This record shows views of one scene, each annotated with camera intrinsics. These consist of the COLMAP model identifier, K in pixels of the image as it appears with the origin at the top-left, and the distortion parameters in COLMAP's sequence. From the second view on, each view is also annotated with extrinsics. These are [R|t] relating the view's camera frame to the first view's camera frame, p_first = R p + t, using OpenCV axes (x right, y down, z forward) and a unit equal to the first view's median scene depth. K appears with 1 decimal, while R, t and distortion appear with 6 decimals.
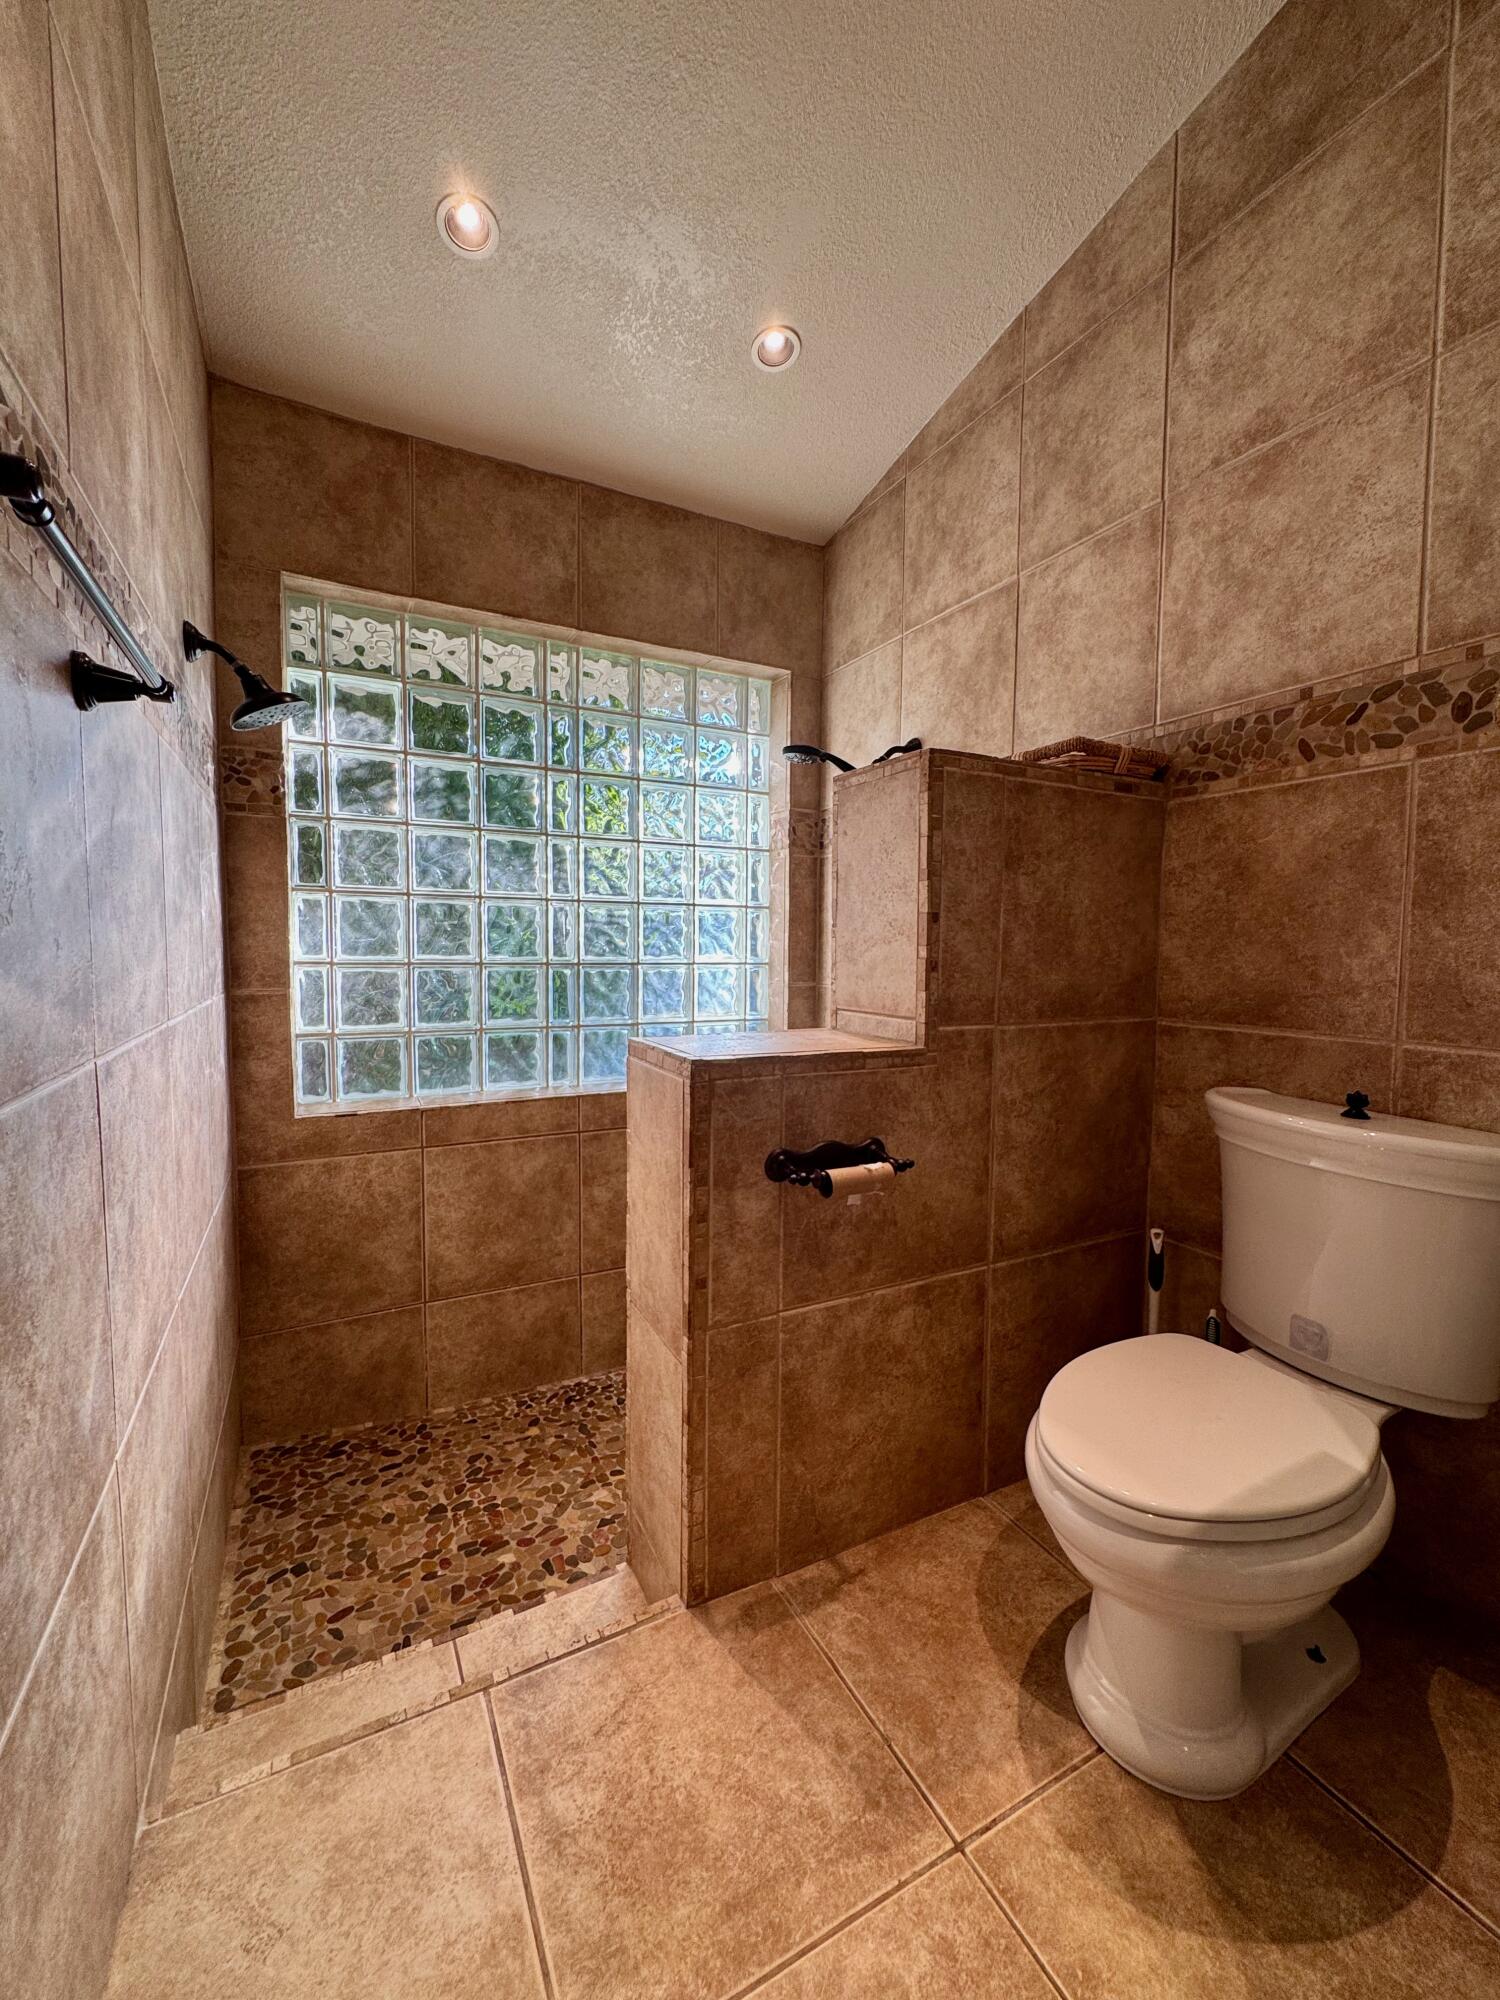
lens RADIAL K [[800.5, 0, 752.2], [0, 800.5, 997.8], [0, 0, 1]] dist [-0.000205, 0.000604]
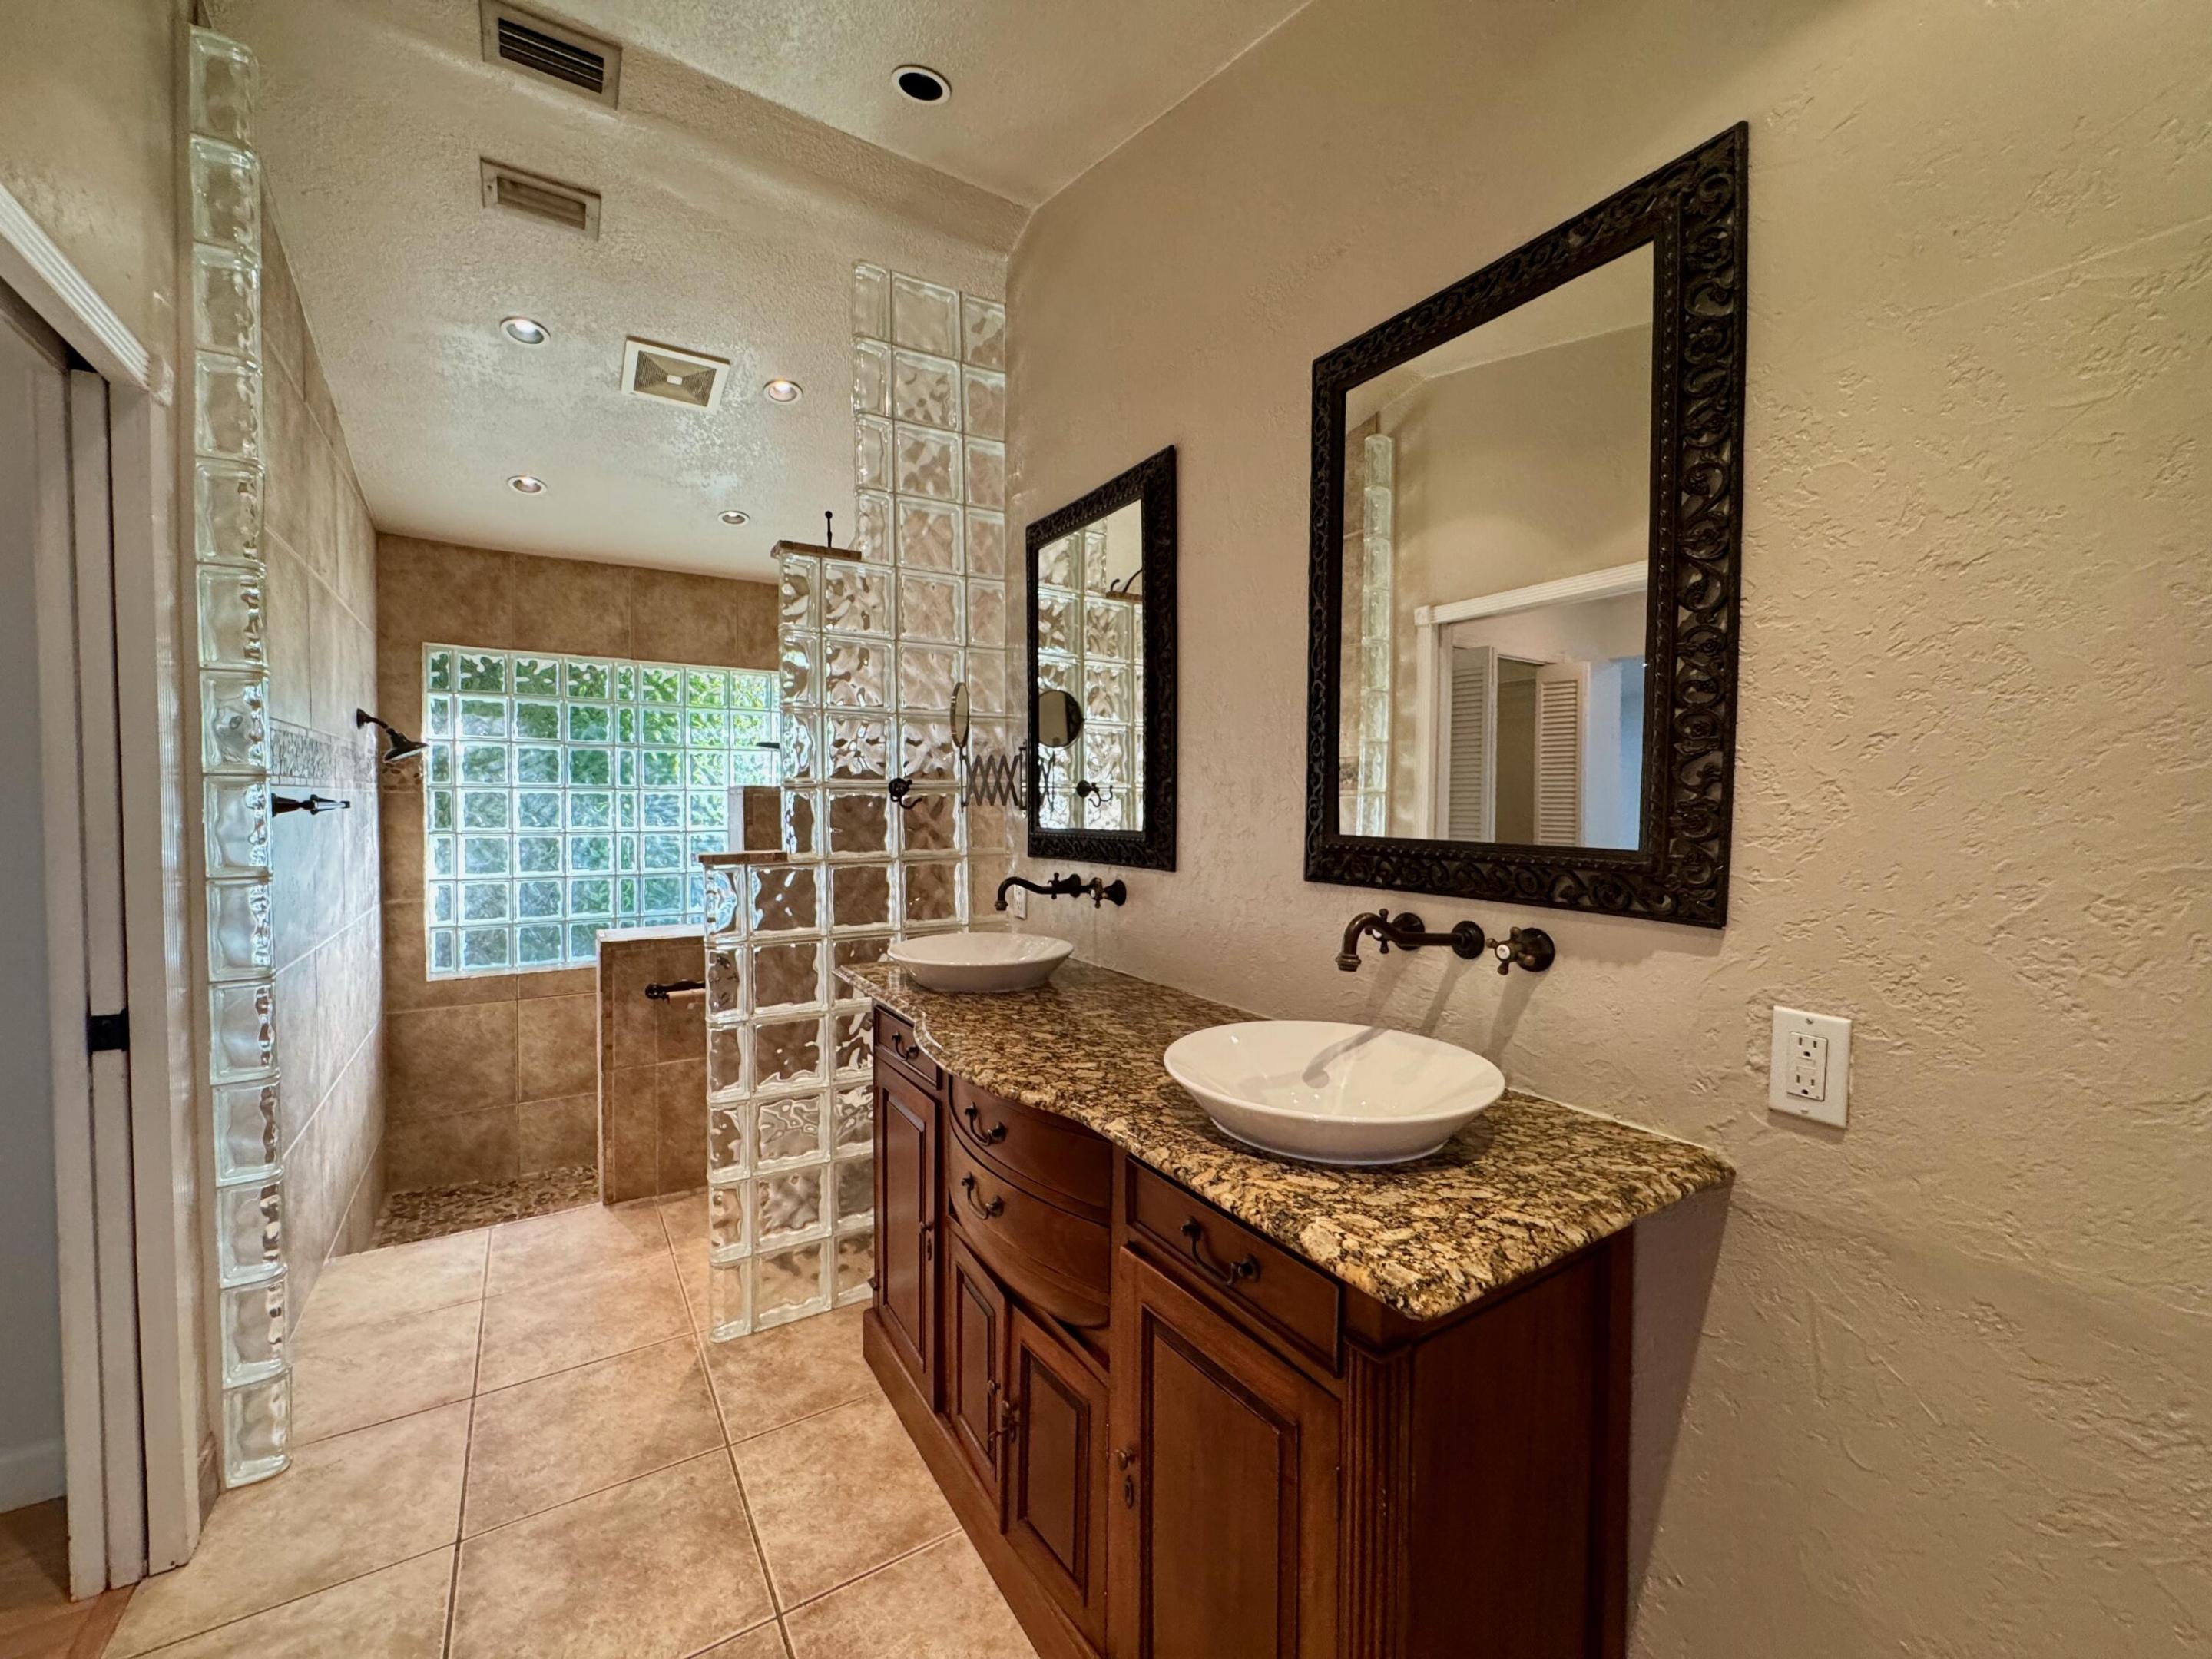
lens RADIAL K [[885.3, 0, 1101.9], [0, 885.3, 826.1], [0, 0, 1]] dist [-0.000205, 0.000604]
pose [[0.996609, -0.007636, 0.081925, 0.579937], [0.010856, 0.999183, -0.038923, -0.068199], [-0.081561, 0.039680, 0.995878, -0.810980]]
